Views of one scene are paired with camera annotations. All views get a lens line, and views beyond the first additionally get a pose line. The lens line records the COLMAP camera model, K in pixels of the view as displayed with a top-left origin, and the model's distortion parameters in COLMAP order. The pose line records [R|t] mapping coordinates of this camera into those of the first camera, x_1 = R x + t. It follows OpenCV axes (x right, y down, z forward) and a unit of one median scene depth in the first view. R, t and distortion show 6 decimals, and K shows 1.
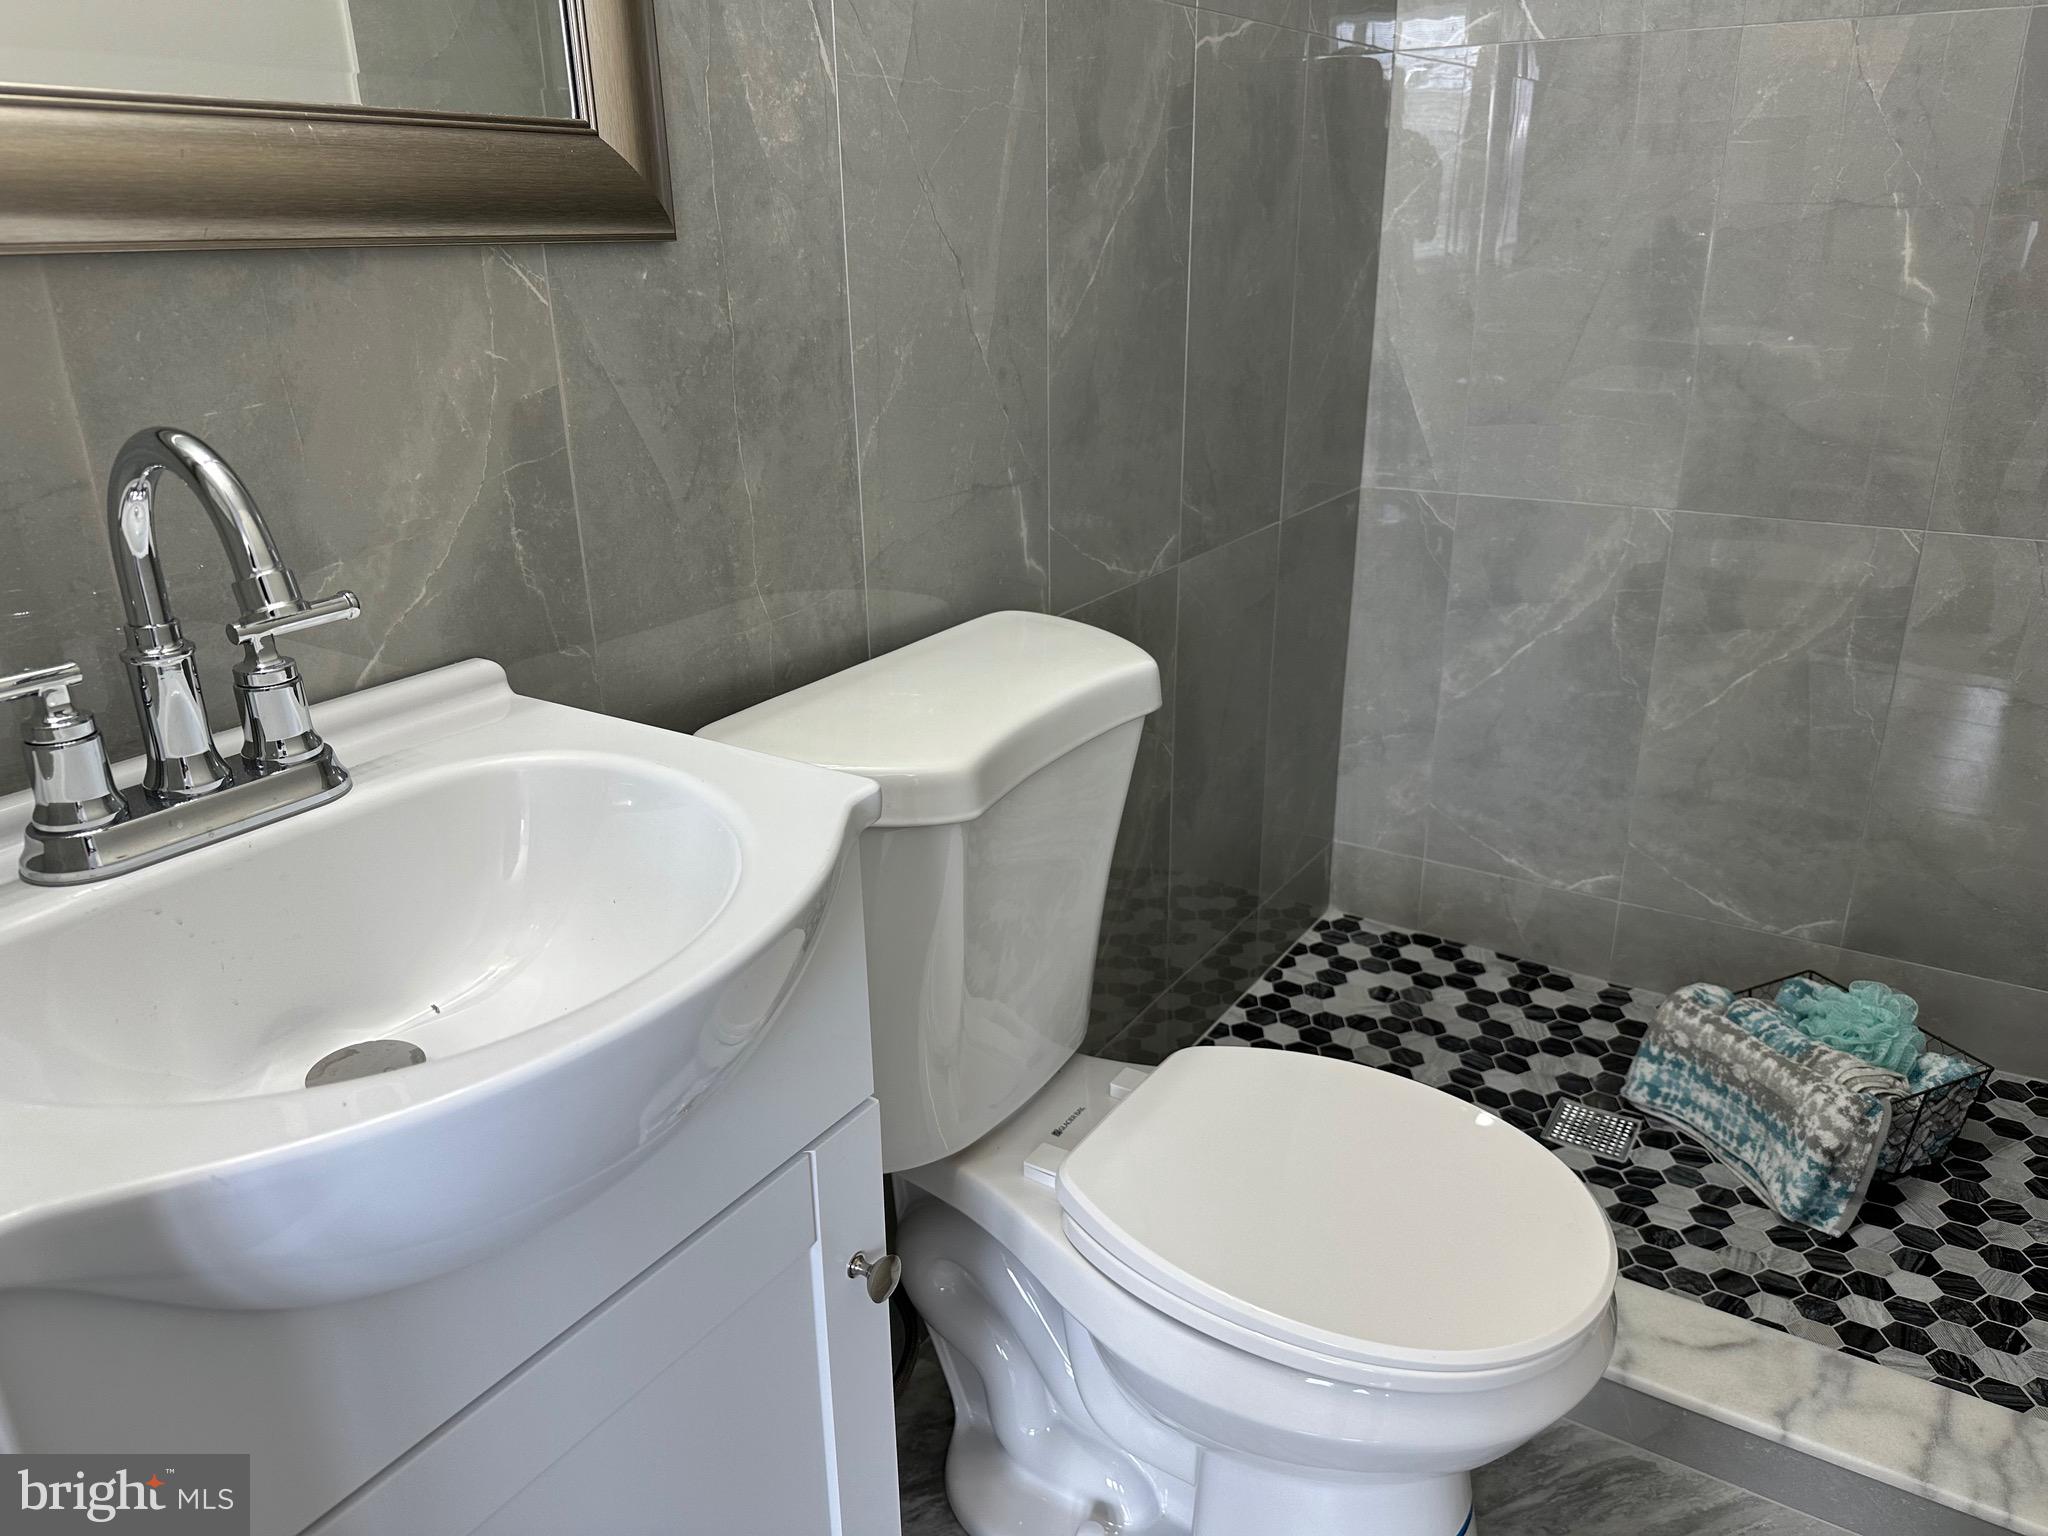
lens RADIAL K [[1447.1, 0, 1014.3], [0, 1447.1, 755.0], [0, 0, 1]] dist [0.063664, -0.083575]
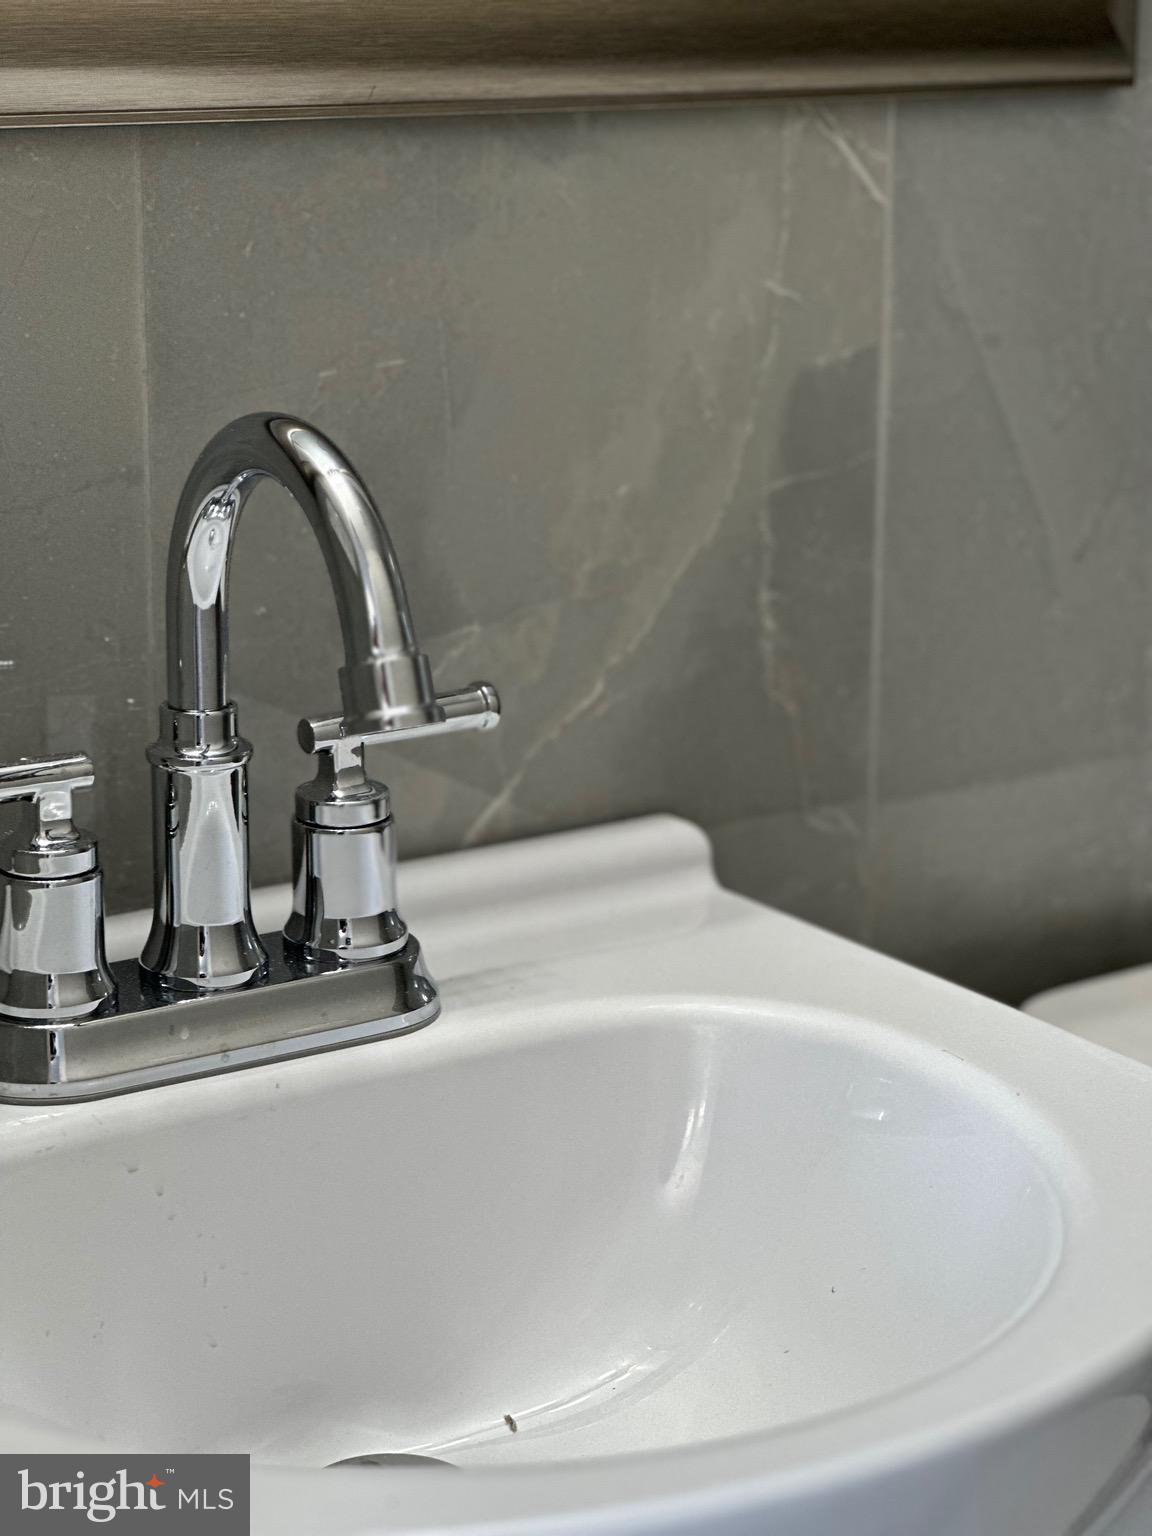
lens RADIAL K [[3447.1, 0, 575.0], [0, 3447.1, 770.2], [0, 0, 1]] dist [0.093150, 0.000000]
pose [[0.925835, 0.123063, -0.357330, 0.078622], [-0.153208, 0.986537, -0.057200, -0.003549], [0.345480, 0.107704, 0.932225, -0.280898]]
